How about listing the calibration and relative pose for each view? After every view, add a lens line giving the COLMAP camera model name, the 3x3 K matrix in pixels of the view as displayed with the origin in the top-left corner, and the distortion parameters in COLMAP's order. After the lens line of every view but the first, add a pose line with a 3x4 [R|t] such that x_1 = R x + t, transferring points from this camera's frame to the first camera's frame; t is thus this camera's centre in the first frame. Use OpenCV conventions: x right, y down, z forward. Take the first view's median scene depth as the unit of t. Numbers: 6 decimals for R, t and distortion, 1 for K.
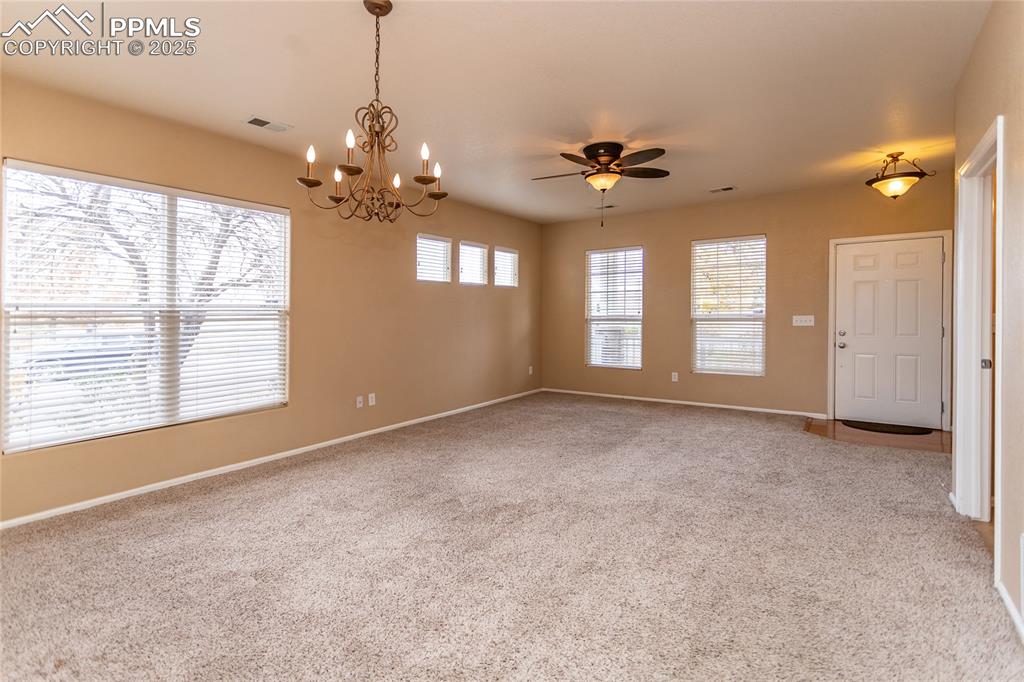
lens RADIAL K [[482.3, 0, 481.3], [0, 482.3, 326.0], [0, 0, 1]] dist [0.002443, 0.000413]
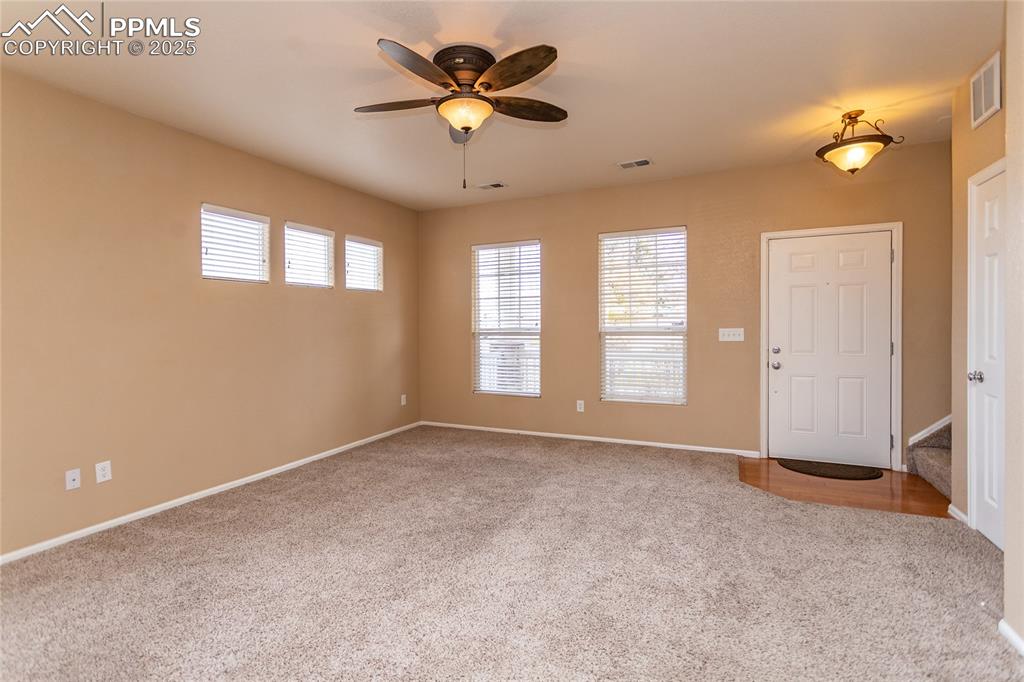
lens RADIAL K [[488.0, 0, 491.9], [0, 488.0, 336.9], [0, 0, 1]] dist [0.000683, 0.000327]
pose [[0.980576, -0.008638, 0.195948, 0.116249], [0.008448, 0.999963, 0.001808, -0.011405], [-0.195956, -0.000117, 0.980613, 0.274911]]
